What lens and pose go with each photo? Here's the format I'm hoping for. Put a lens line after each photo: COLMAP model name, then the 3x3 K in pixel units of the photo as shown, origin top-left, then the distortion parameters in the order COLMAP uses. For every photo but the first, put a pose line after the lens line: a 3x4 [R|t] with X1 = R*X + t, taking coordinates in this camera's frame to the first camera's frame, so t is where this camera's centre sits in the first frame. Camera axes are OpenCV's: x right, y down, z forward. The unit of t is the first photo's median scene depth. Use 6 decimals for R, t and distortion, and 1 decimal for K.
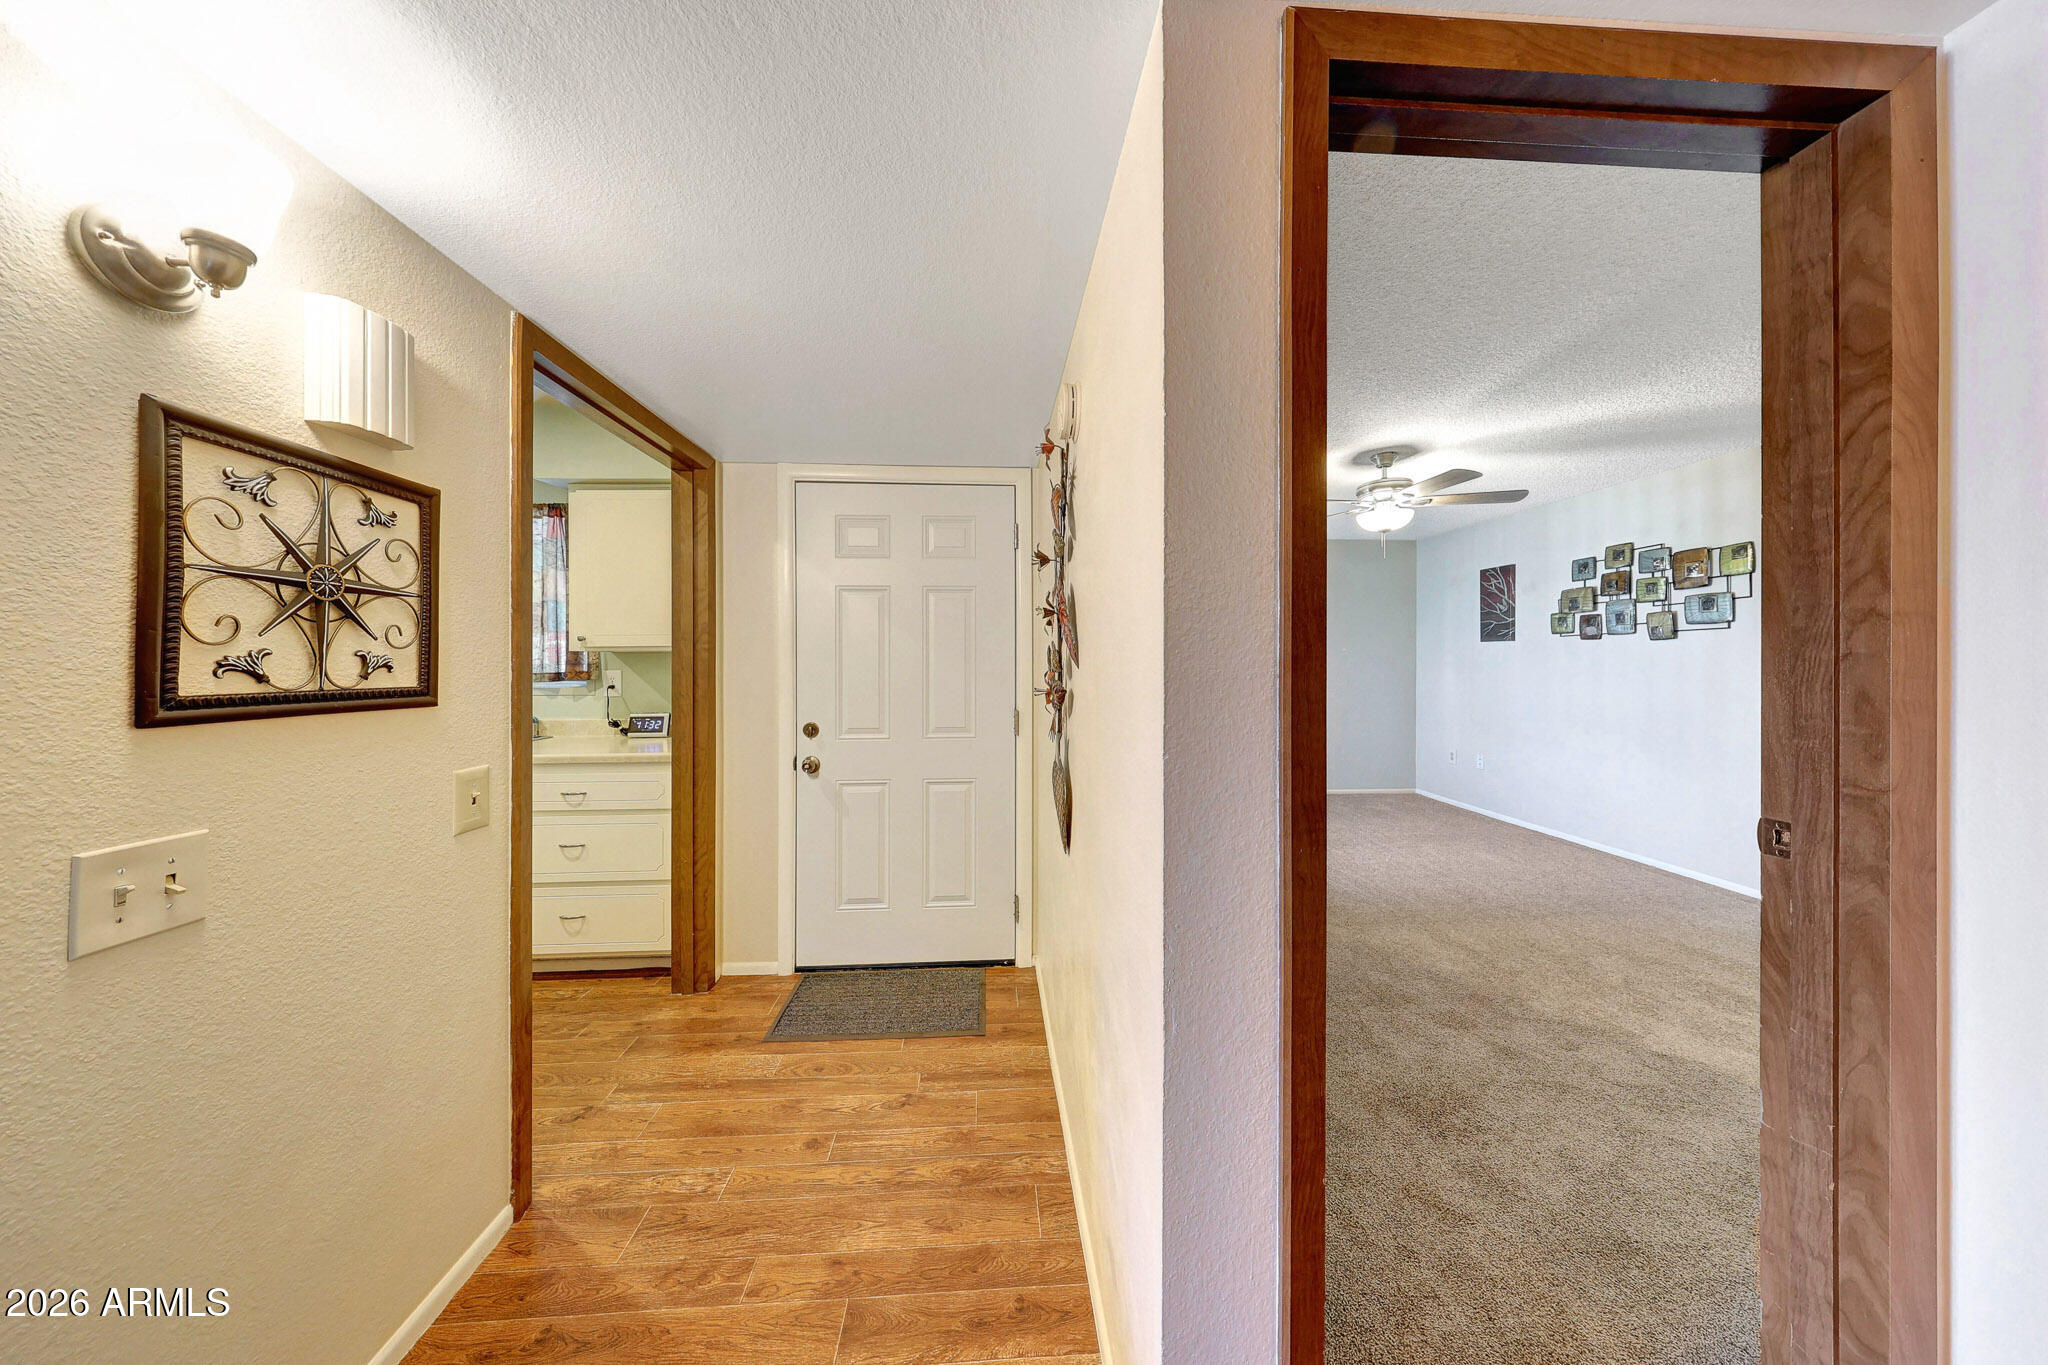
lens RADIAL K [[612.5, 0, 1020.3], [0, 612.5, 658.0], [0, 0, 1]] dist [0.000298, -0.000138]
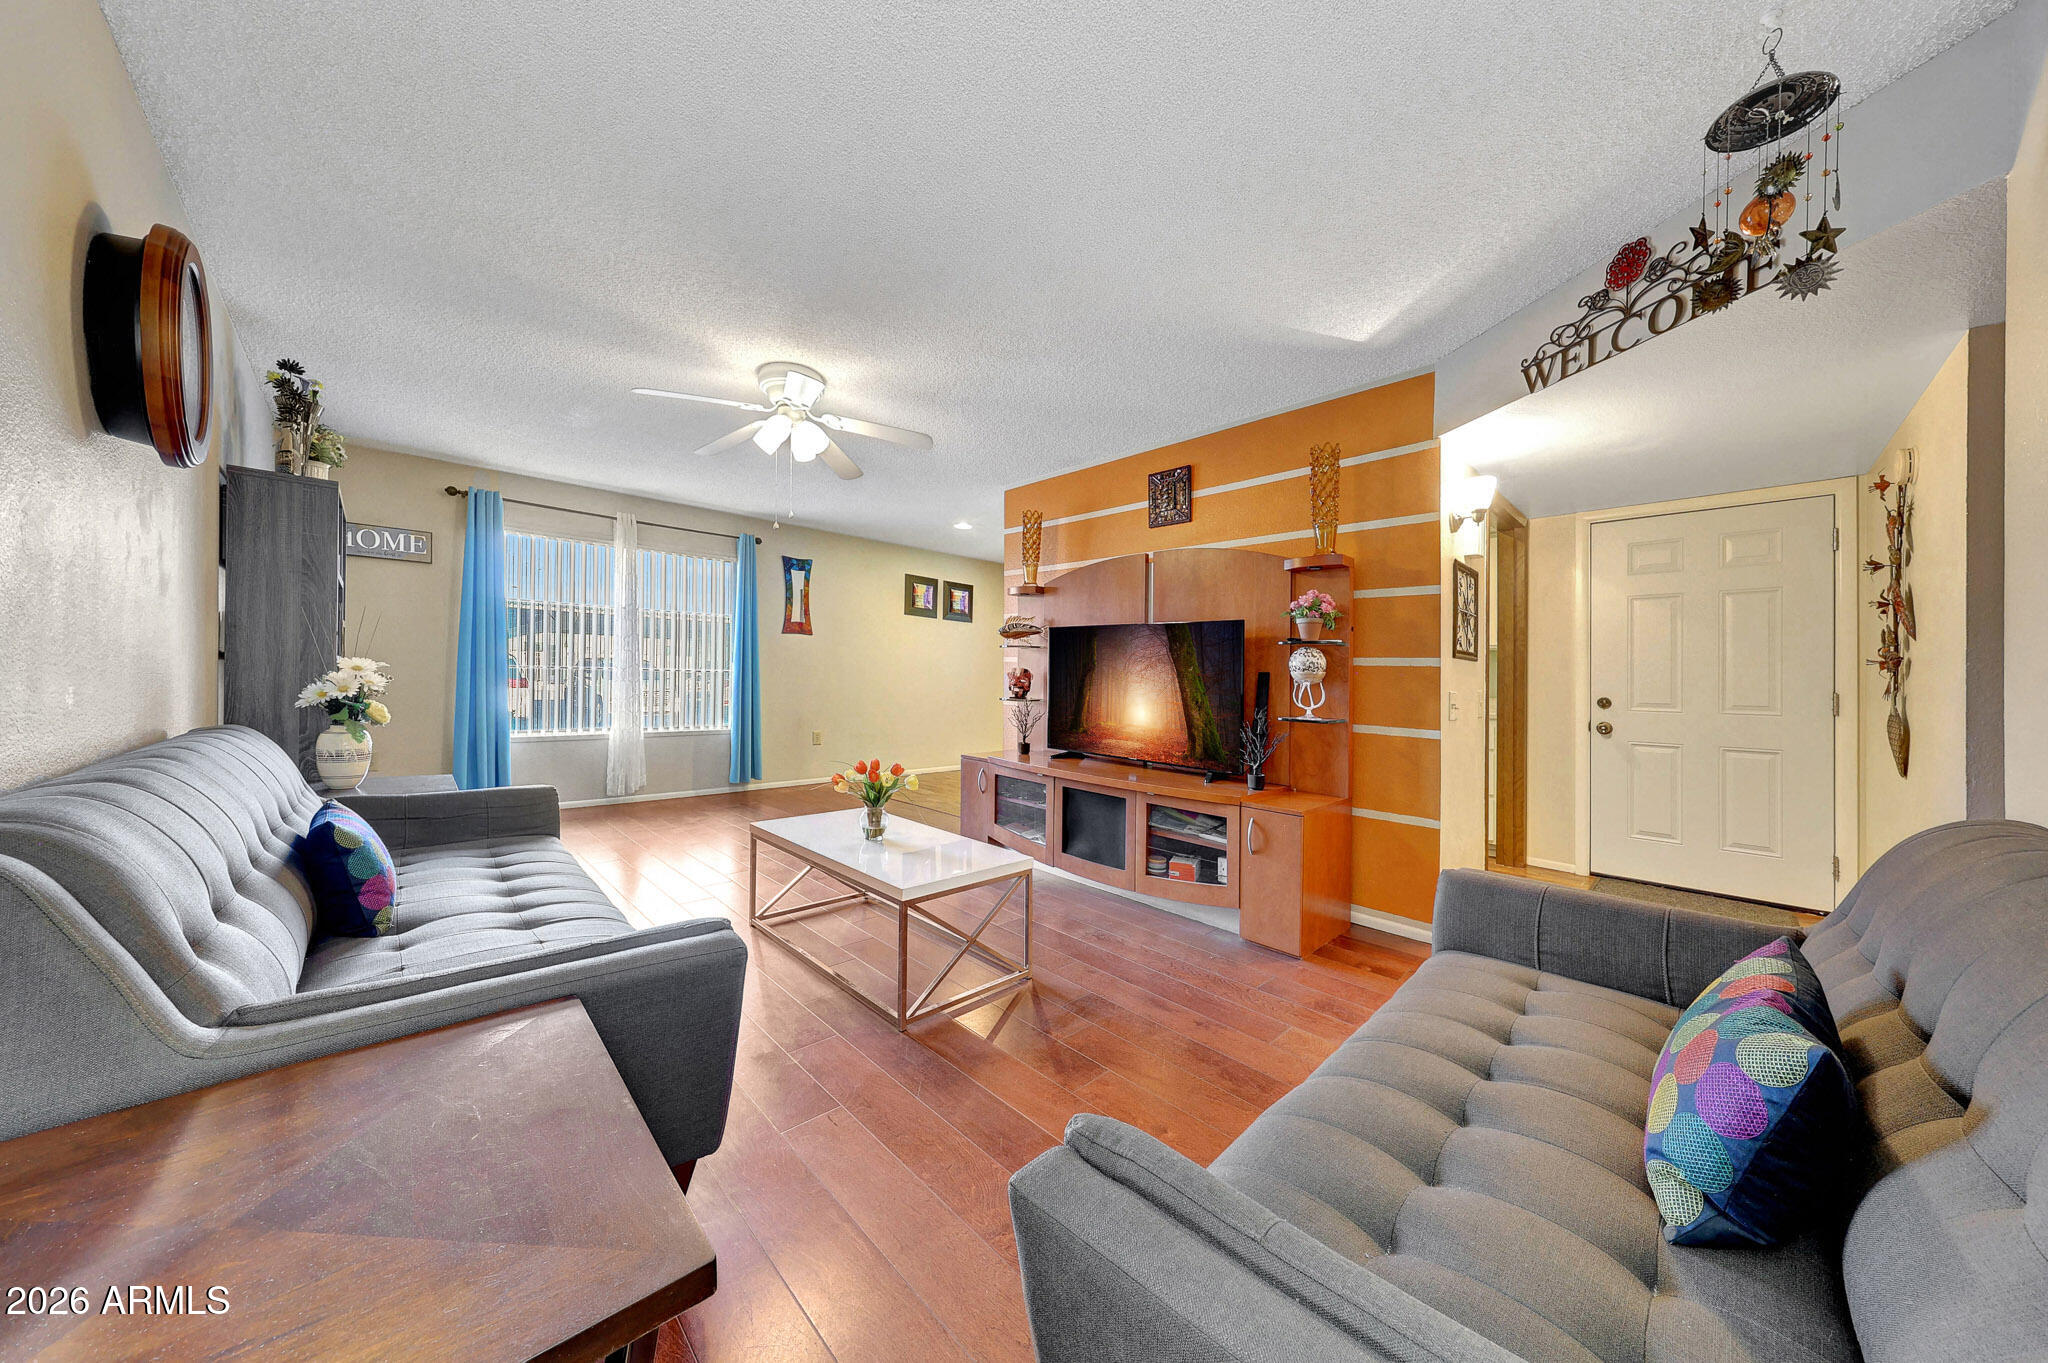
lens RADIAL K [[671.2, 0, 1028.5], [0, 671.2, 677.4], [0, 0, 1]] dist [-0.000345, -0.000037]
pose [[0.654177, 0.001242, -0.756341, -0.070127], [-0.002131, 0.999998, -0.000202, 0.094745], [0.756339, 0.001744, 0.654178, -1.447143]]
